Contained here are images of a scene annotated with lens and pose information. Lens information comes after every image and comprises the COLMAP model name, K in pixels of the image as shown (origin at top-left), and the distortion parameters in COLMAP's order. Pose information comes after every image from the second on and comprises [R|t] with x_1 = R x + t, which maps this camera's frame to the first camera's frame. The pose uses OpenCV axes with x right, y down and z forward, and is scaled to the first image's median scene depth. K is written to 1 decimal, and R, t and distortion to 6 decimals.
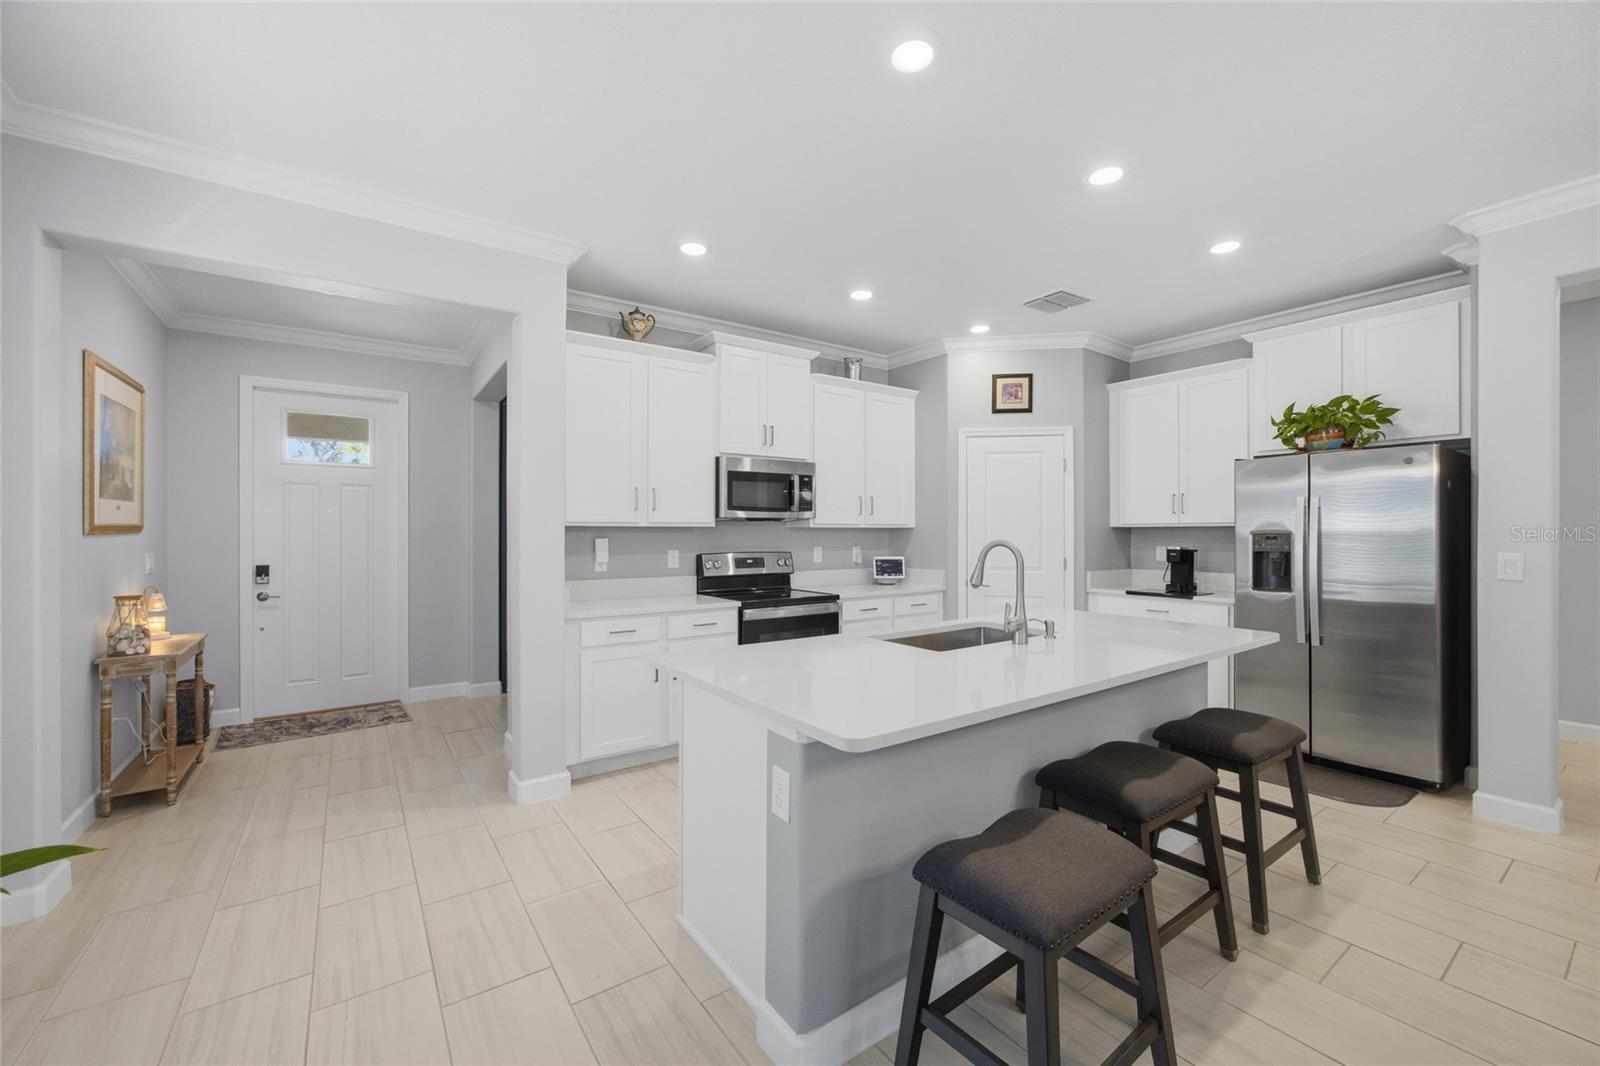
lens RADIAL K [[641.2, 0, 804.8], [0, 641.2, 536.2], [0, 0, 1]] dist [-0.016162, 0.004801]
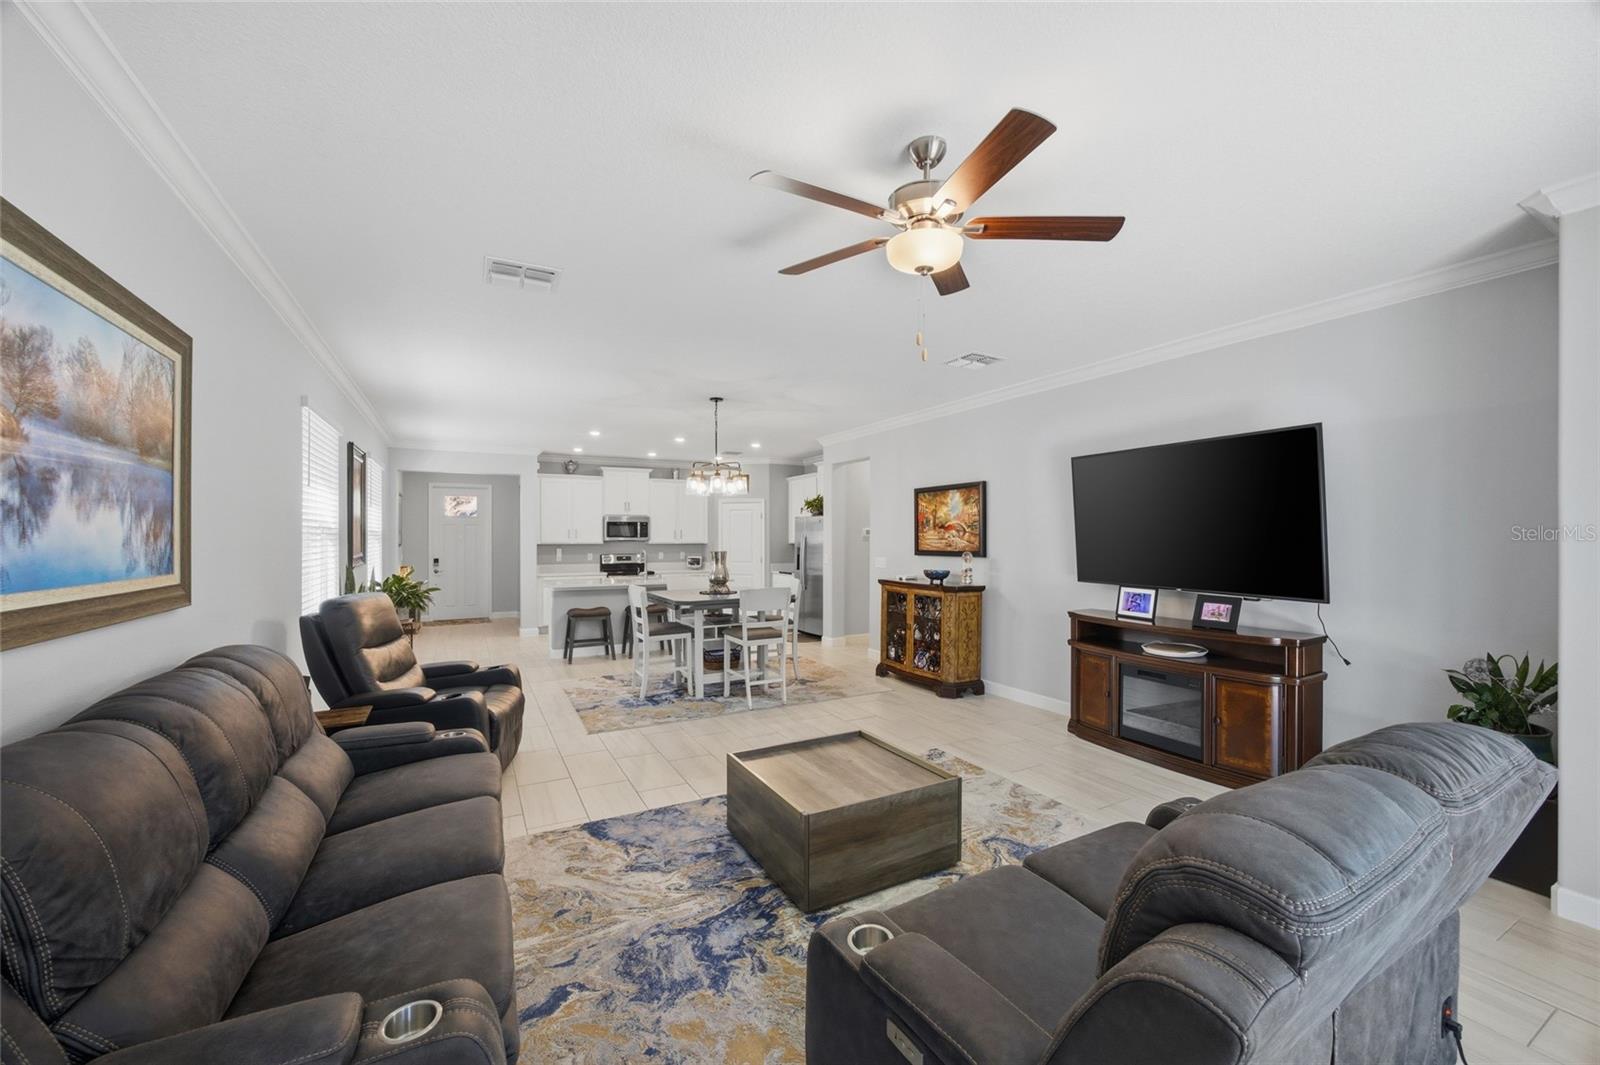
lens RADIAL K [[632.6, 0, 792.3], [0, 632.6, 535.7], [0, 0, 1]] dist [-0.000149, 0.000434]
pose [[0.989392, -0.000827, -0.145270, 0.886208], [-0.000893, 0.999930, -0.011771, -0.016926], [0.145270, 0.011776, 0.989322, -1.252107]]
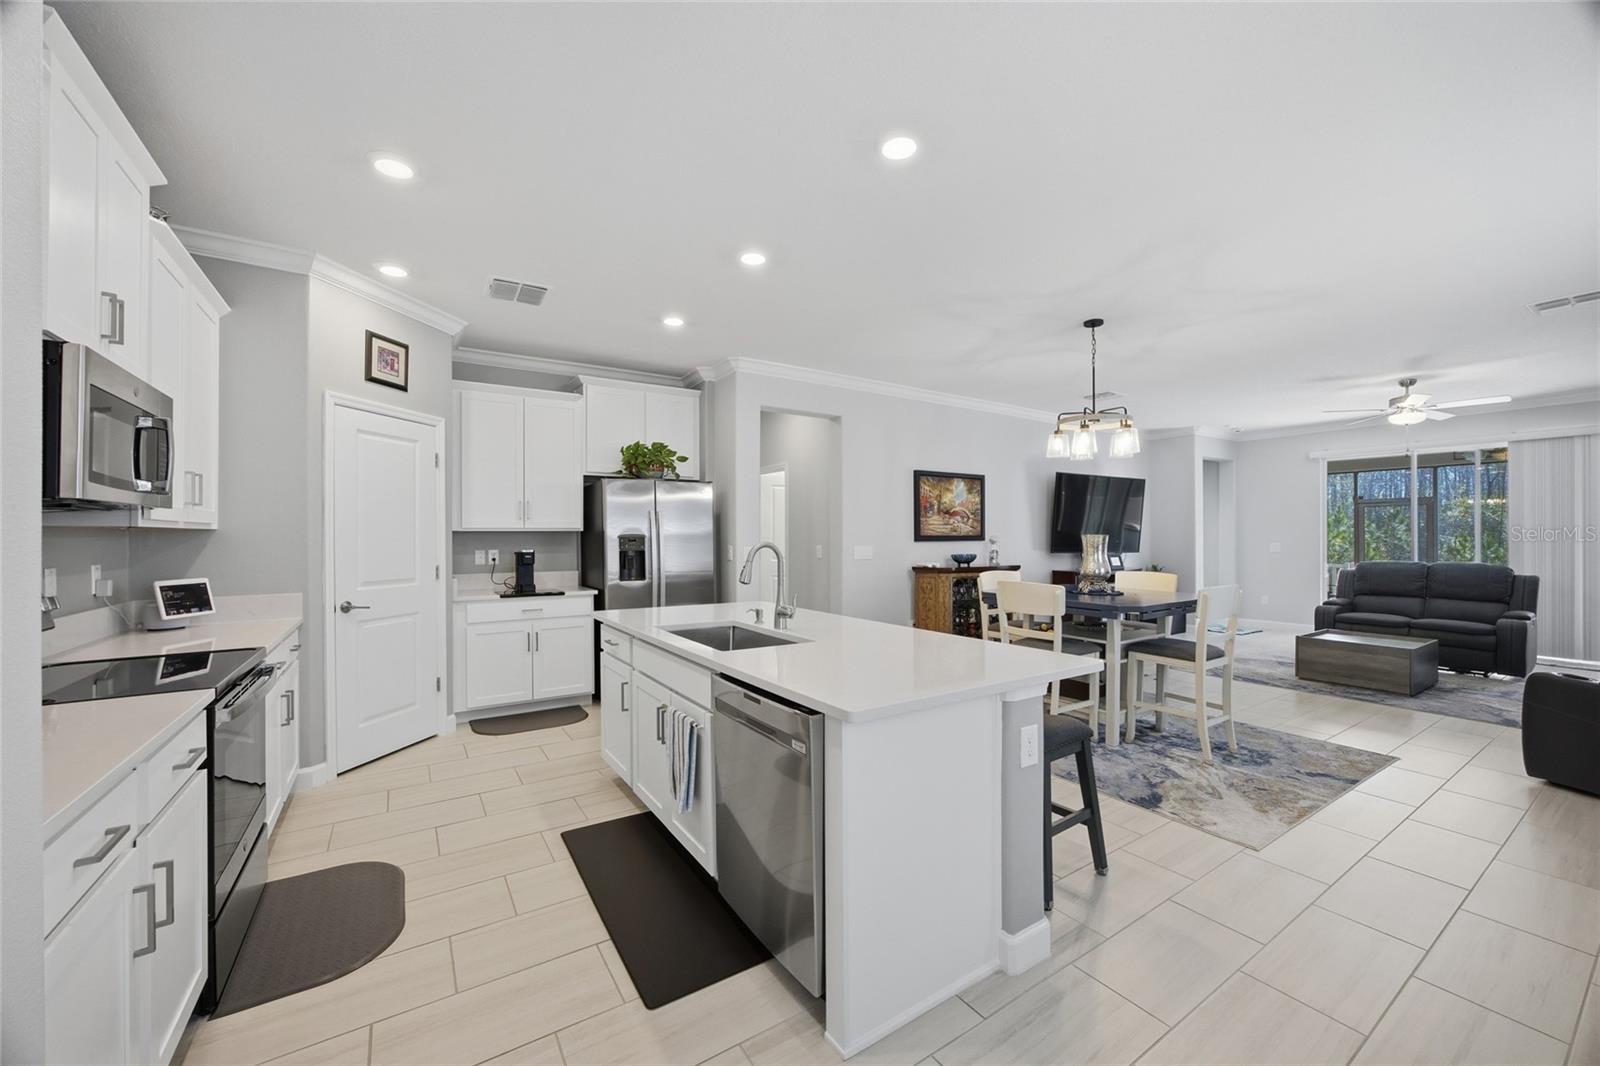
lens RADIAL K [[618.8, 0, 802.0], [0, 618.8, 535.6], [0, 0, 1]] dist [-0.010051, 0.002102]
pose [[0.045015, 0.001147, 0.998986, -0.445924], [0.009890, 0.999950, -0.001593, -0.001298], [-0.998937, 0.009952, 0.045002, 0.487646]]
